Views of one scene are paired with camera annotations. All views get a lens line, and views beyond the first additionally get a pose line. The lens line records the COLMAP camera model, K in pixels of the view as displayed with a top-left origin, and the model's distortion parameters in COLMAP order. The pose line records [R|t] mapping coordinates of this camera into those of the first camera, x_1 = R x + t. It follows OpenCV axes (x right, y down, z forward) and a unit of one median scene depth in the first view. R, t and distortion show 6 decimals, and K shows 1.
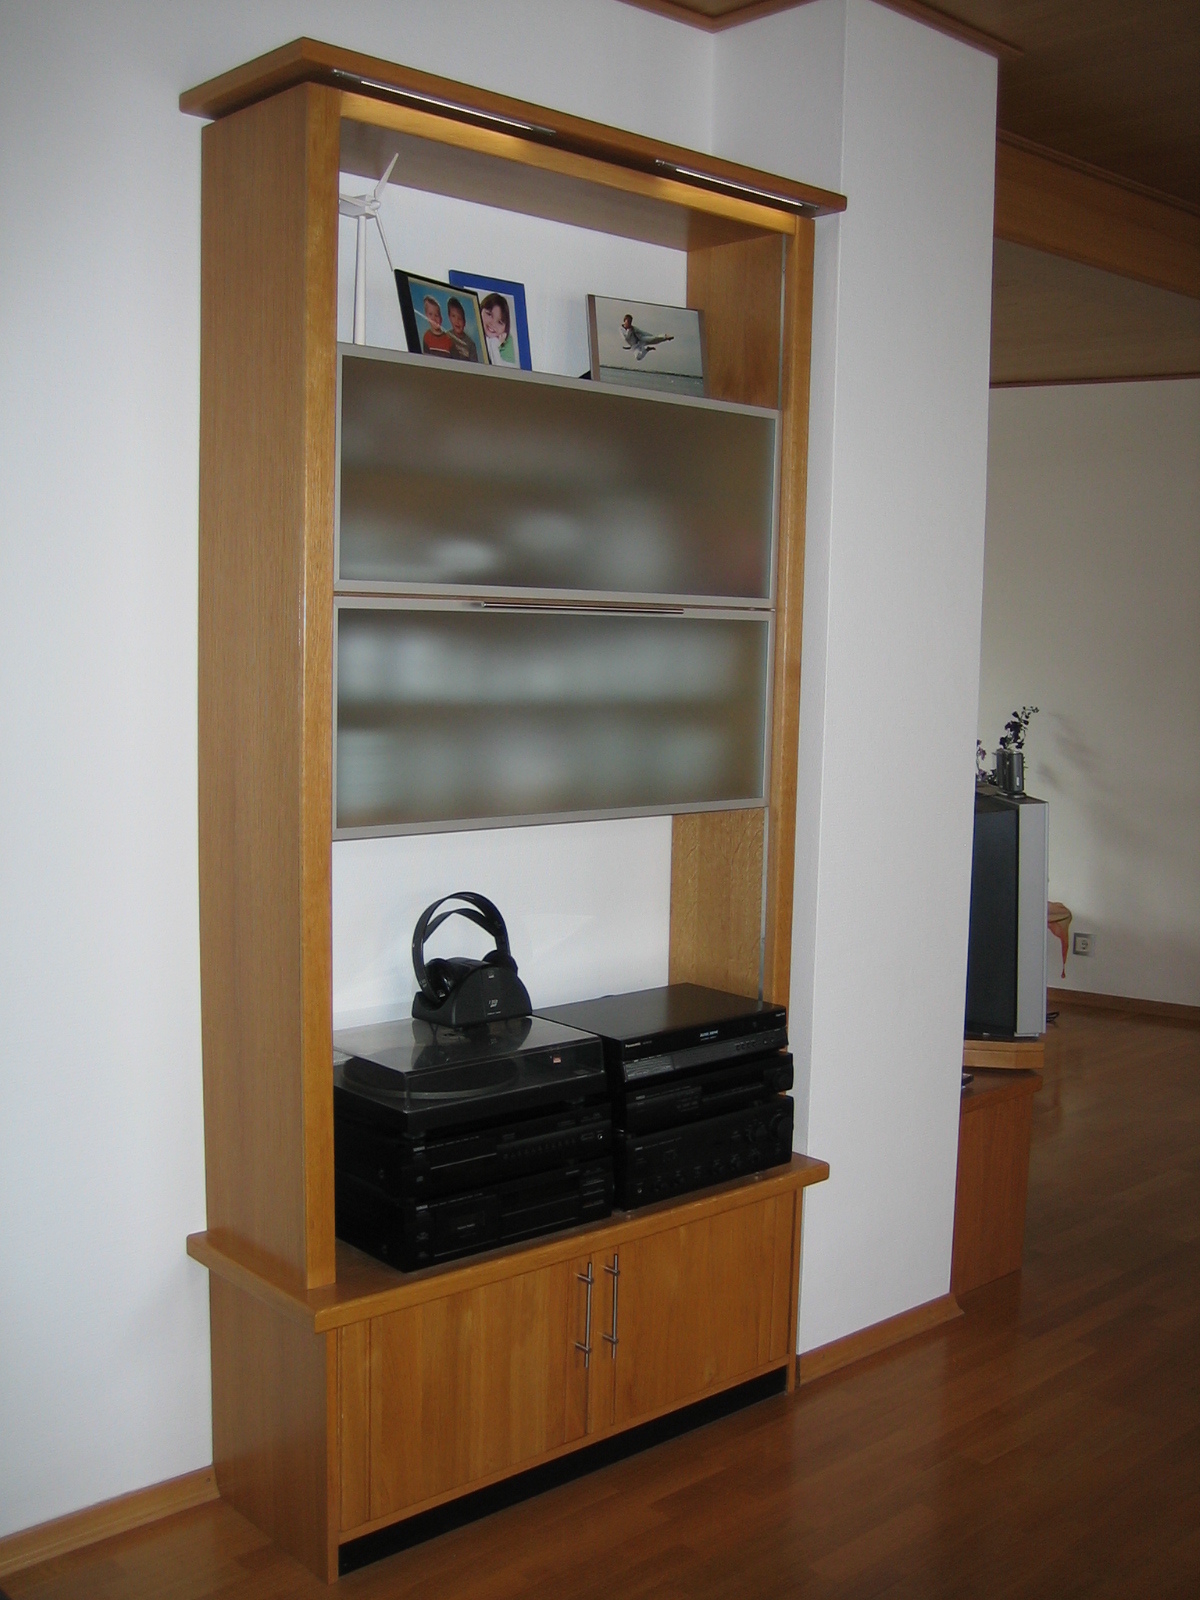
lens RADIAL K [[1663.7, 0, 604.8], [0, 1663.7, 810.5], [0, 0, 1]] dist [-0.158164, 0.242633]
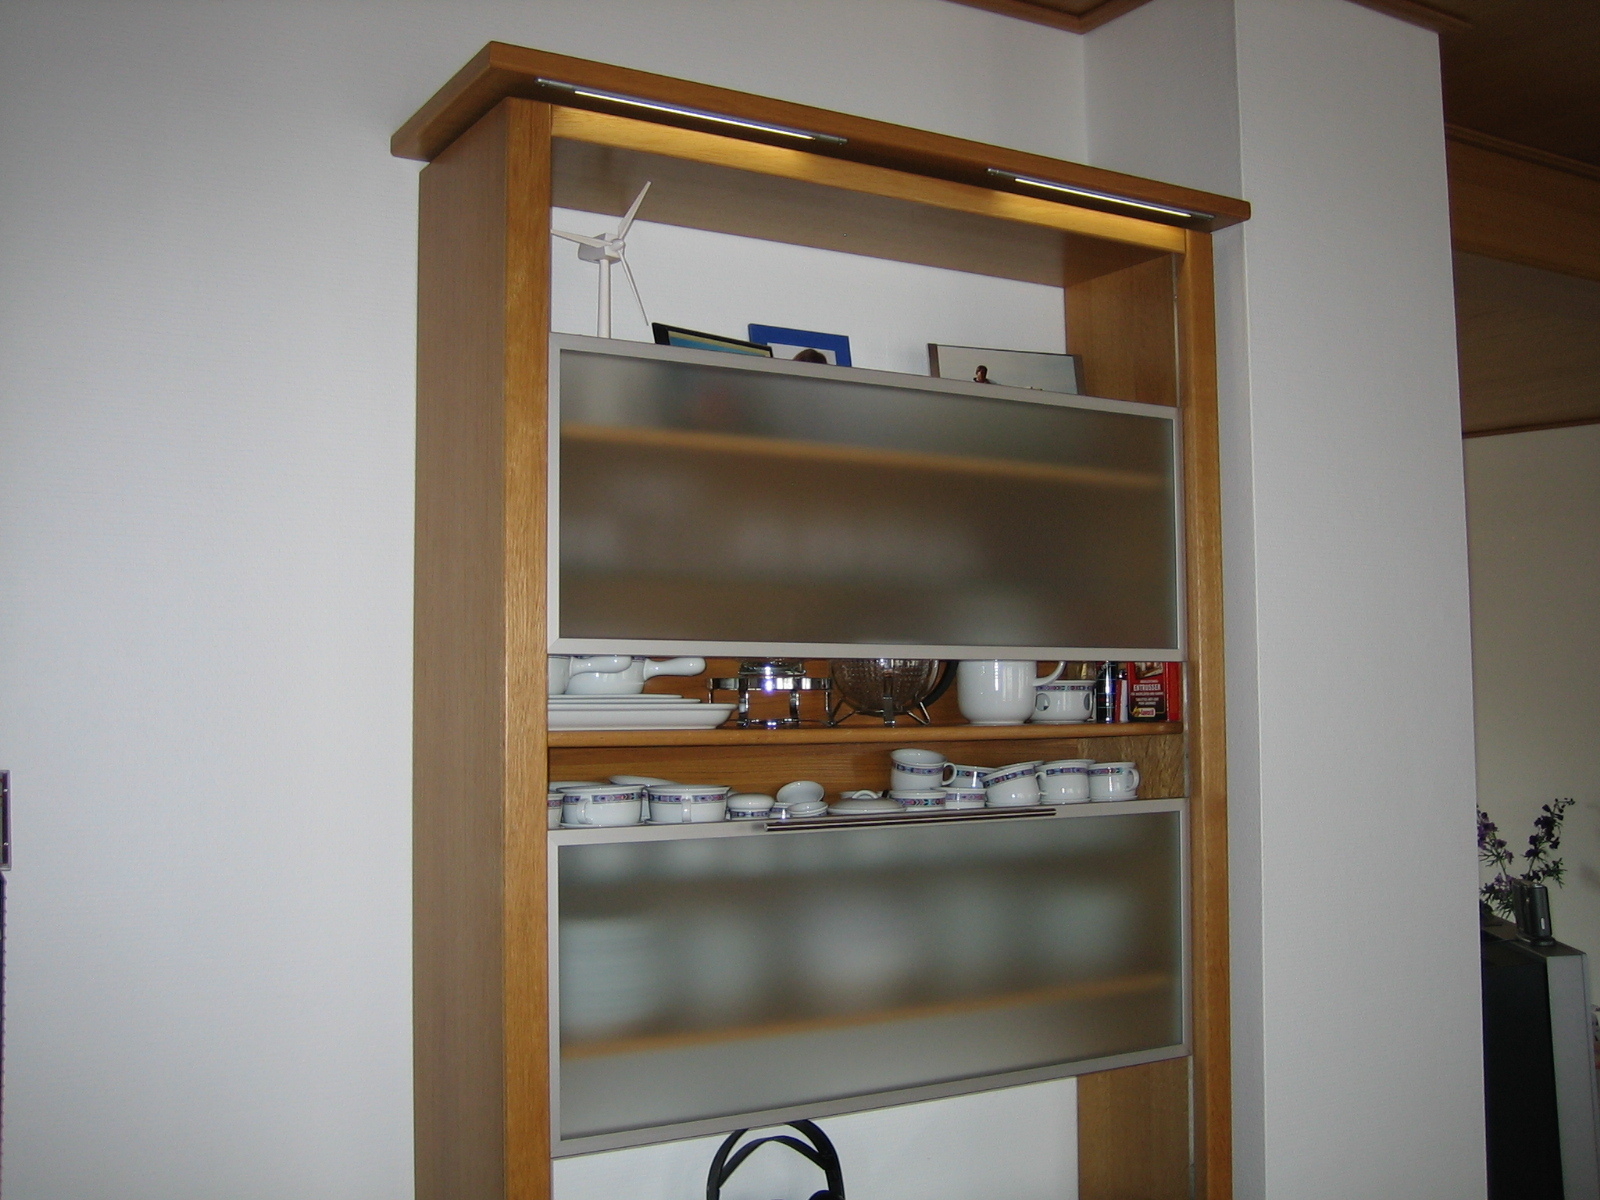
lens RADIAL K [[1663.7, 0, 821.0], [0, 1663.7, 593.9], [0, 0, 1]] dist [-0.158164, 0.242633]
pose [[0.983436, -0.043404, -0.175985, 0.077948], [0.011560, 0.983949, -0.178076, -0.052017], [0.180889, 0.173092, 0.968152, 0.234182]]
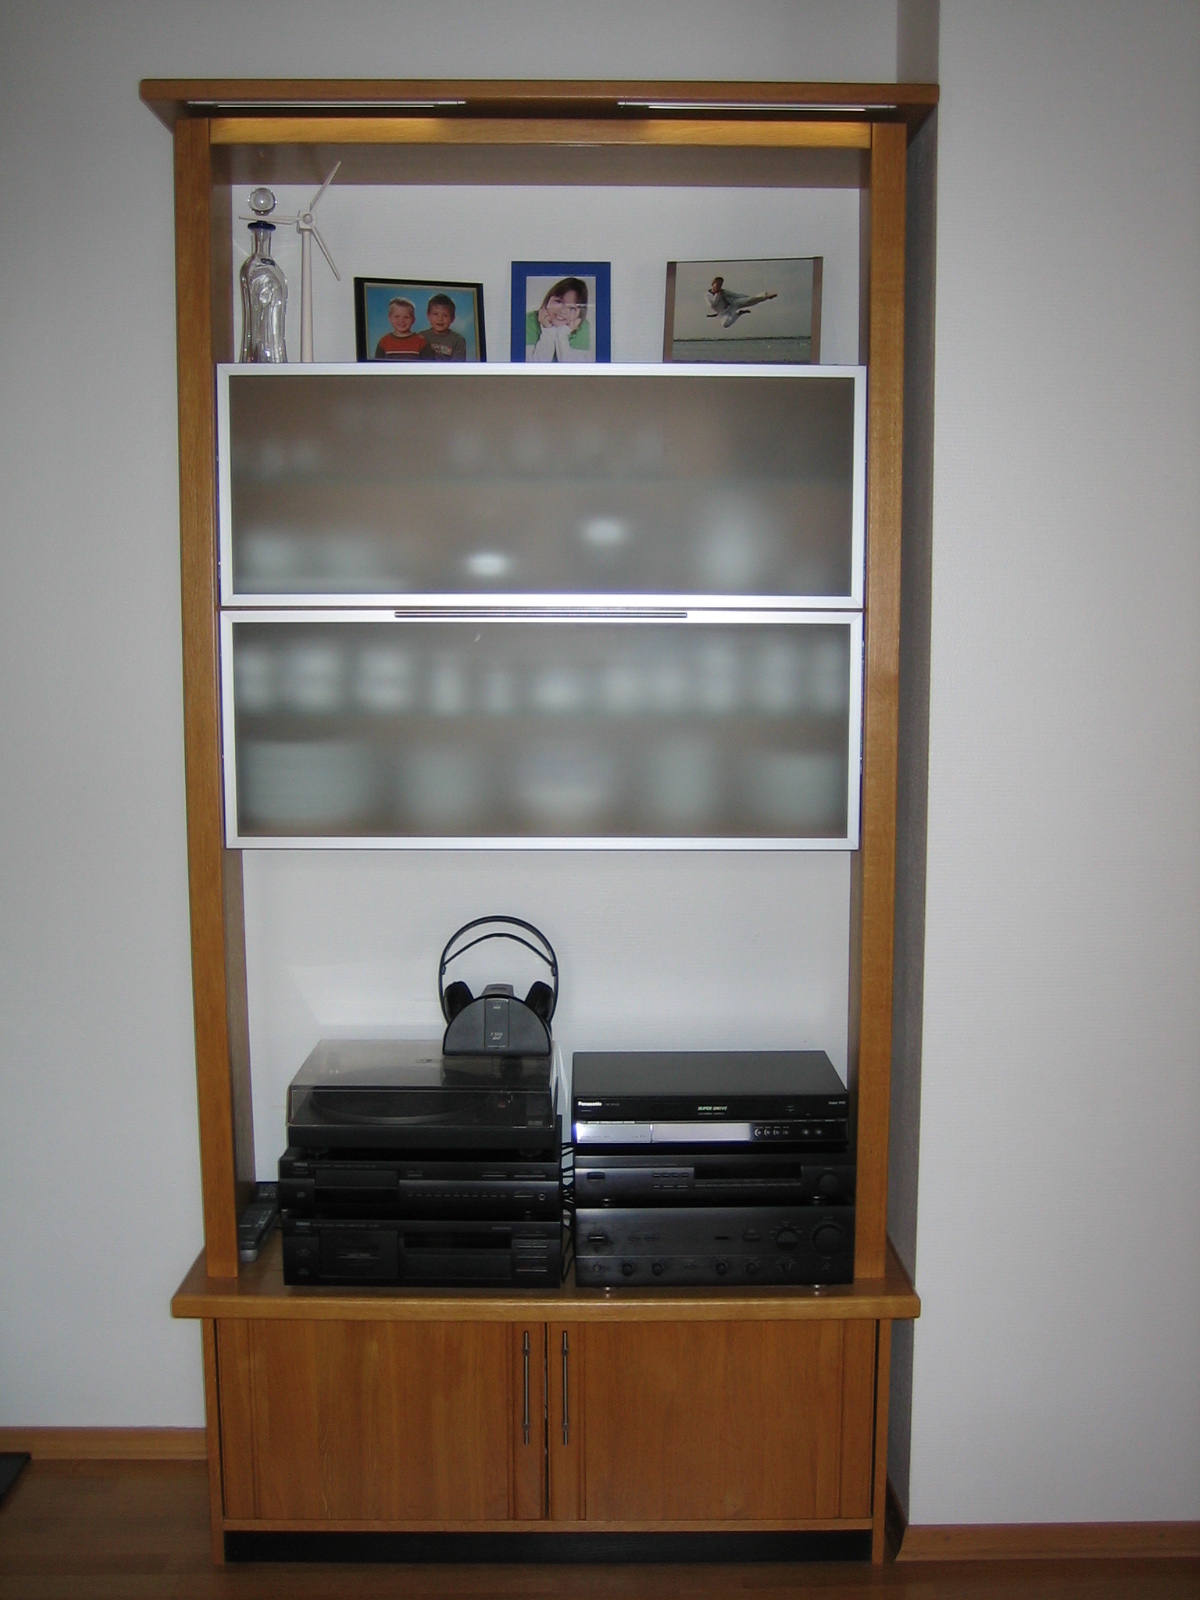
lens RADIAL K [[1663.7, 0, 604.8], [0, 1663.7, 810.5], [0, 0, 1]] dist [-0.158164, 0.242633]
pose [[0.755917, 0.054301, -0.652411, 0.580094], [-0.056587, 0.998244, 0.017521, -0.031183], [0.652217, 0.023673, 0.757663, 0.319228]]
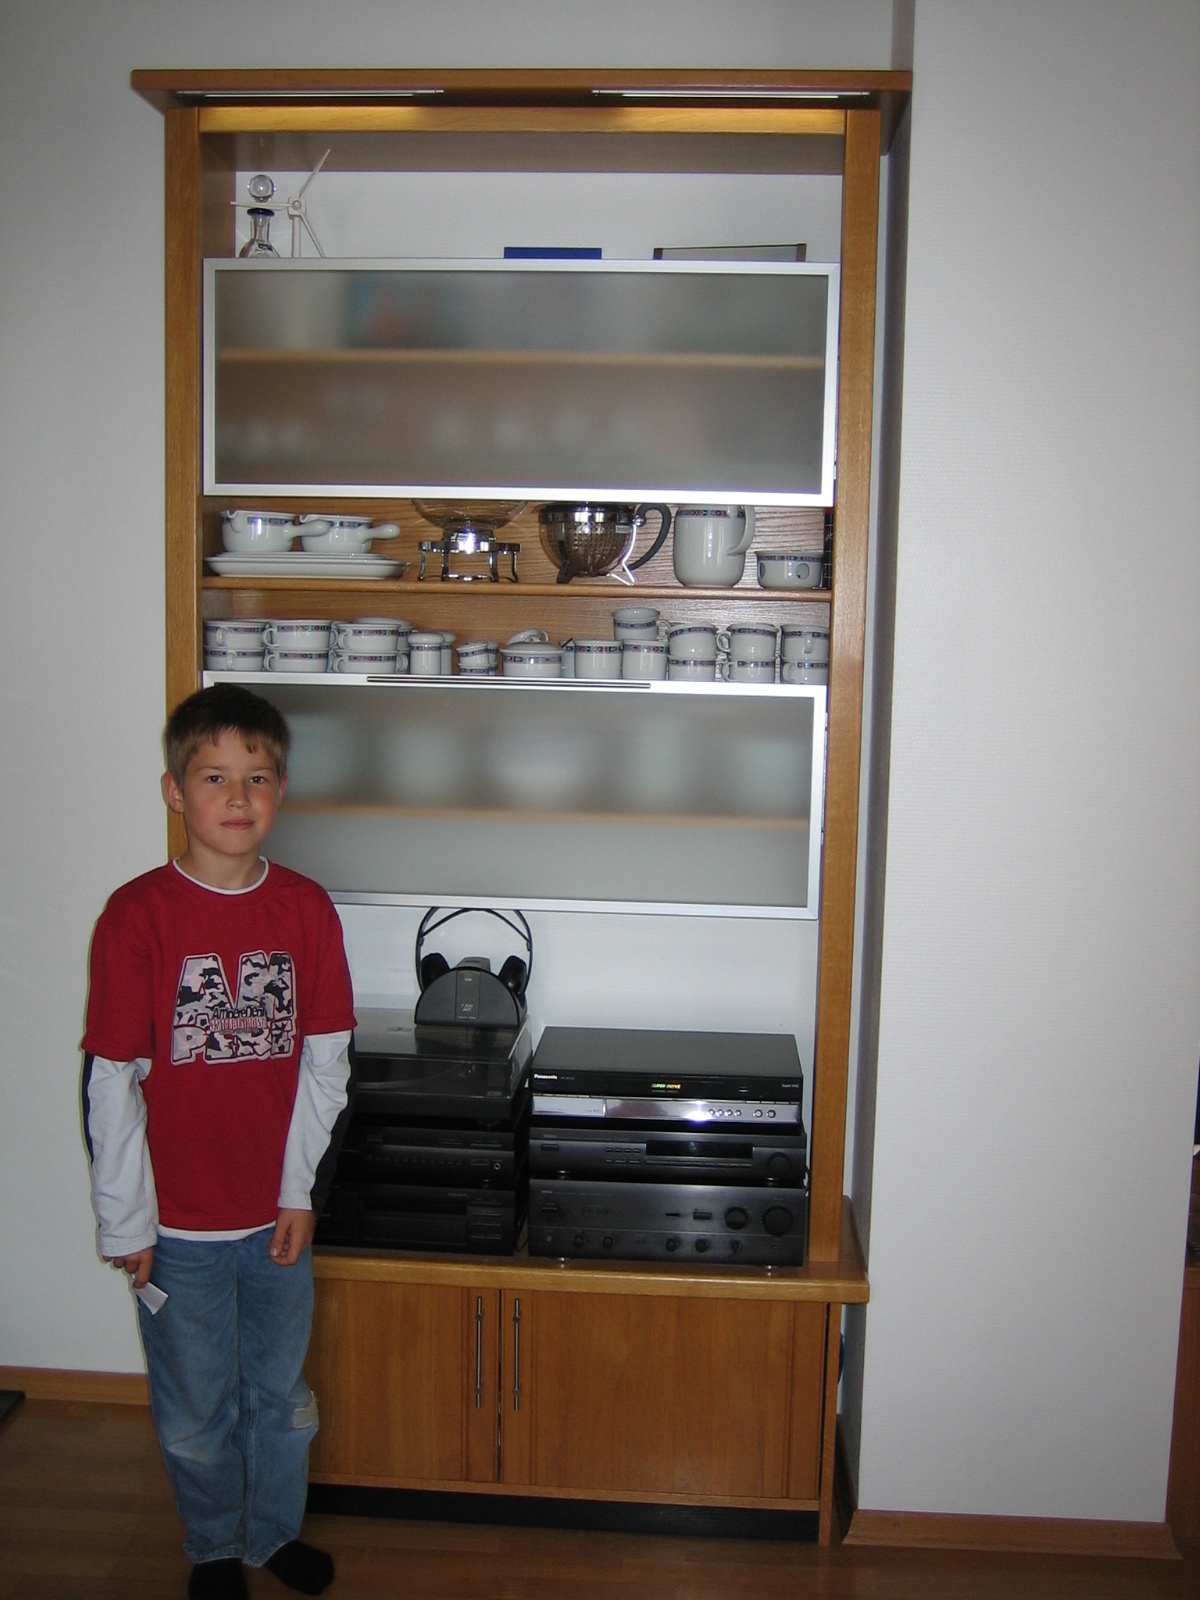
lens RADIAL K [[1663.7, 0, 604.8], [0, 1663.7, 810.5], [0, 0, 1]] dist [-0.158164, 0.242633]
pose [[0.704574, 0.080478, -0.705052, 0.650346], [-0.083081, 0.996071, 0.030671, -0.033182], [0.704750, 0.036966, 0.708492, 0.366097]]
